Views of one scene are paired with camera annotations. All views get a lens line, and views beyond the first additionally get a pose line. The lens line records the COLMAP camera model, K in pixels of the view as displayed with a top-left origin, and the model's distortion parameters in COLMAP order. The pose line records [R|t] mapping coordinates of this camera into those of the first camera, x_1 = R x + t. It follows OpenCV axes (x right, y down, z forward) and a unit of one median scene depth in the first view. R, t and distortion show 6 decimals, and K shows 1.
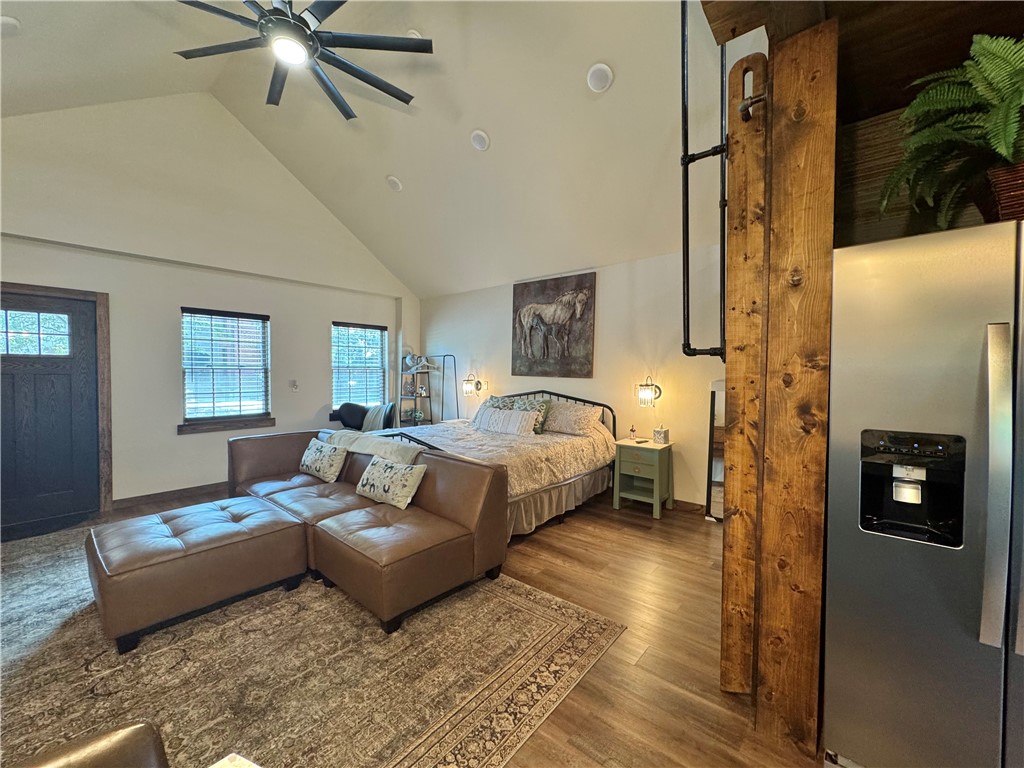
lens RADIAL K [[410.5, 0, 510.6], [0, 410.5, 384.7], [0, 0, 1]] dist [-0.006271, 0.000850]
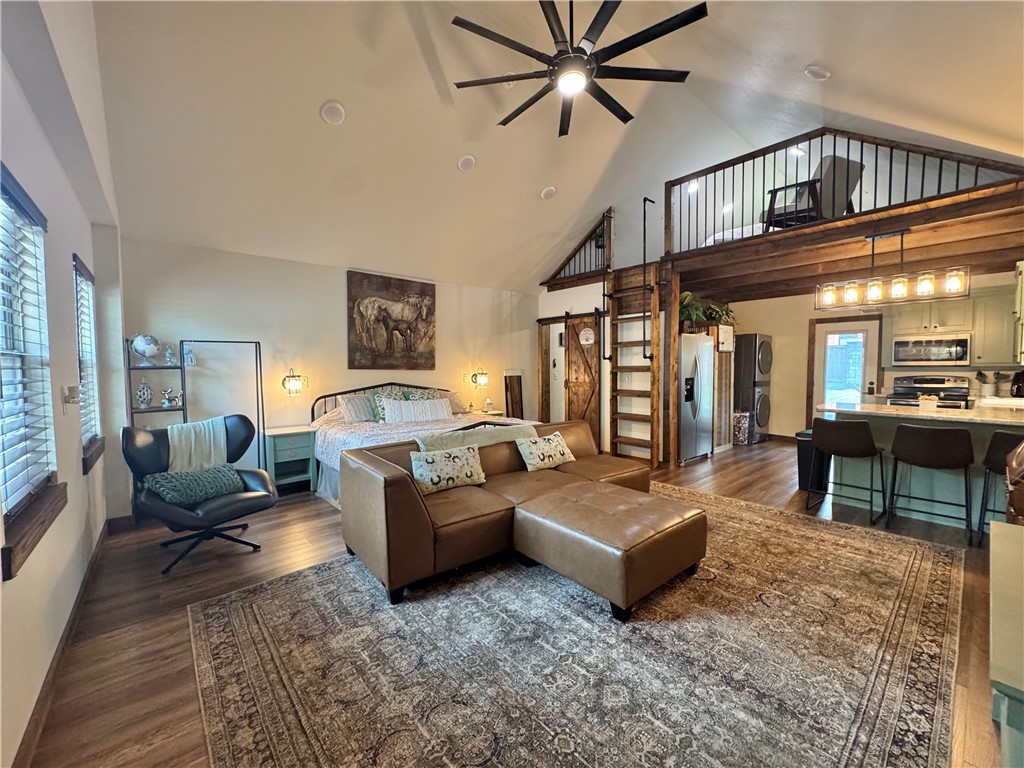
lens RADIAL K [[410.5, 0, 511.8], [0, 410.5, 382.9], [0, 0, 1]] dist [-0.006271, 0.000850]
pose [[0.173111, -0.044762, 0.983885, -3.028428], [0.033595, 0.998654, 0.039523, -0.055520], [-0.984329, 0.026212, 0.174381, 1.720458]]
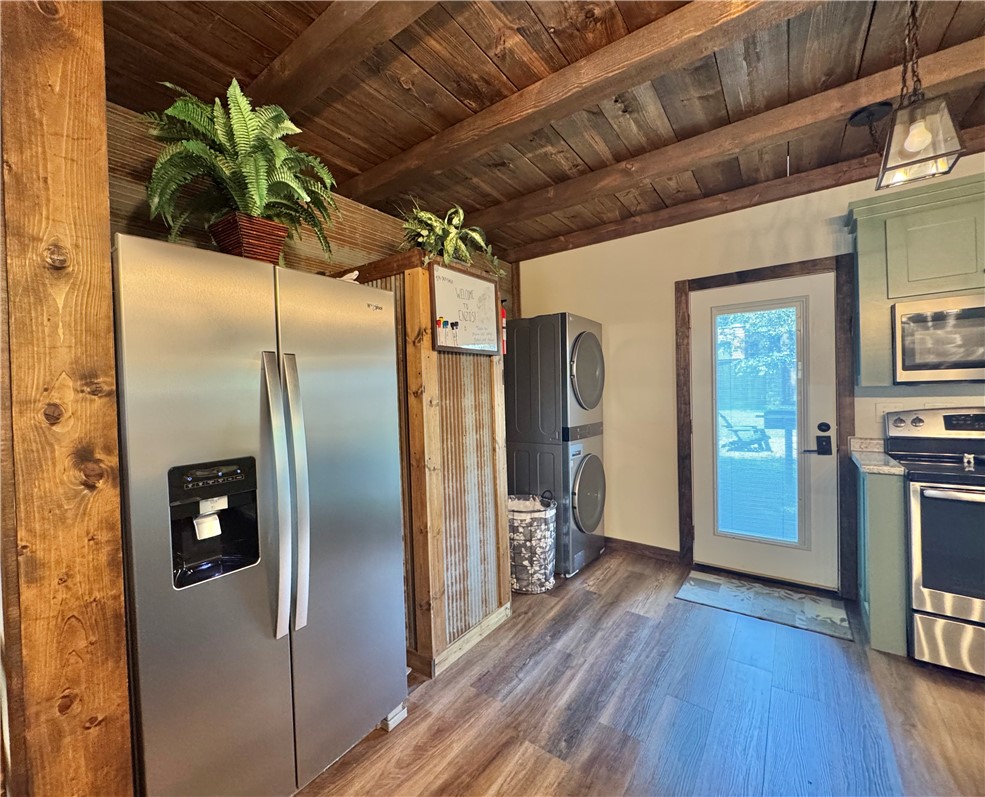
lens RADIAL K [[428.5, 0, 454.6], [0, 428.5, 397.6], [0, 0, 1]] dist [-0.002964, -0.000444]
pose [[-0.022018, -0.020188, 0.999554, -0.002449], [0.059657, 0.997988, 0.021471, -0.013308], [-0.997976, 0.060103, -0.020769, 0.384751]]
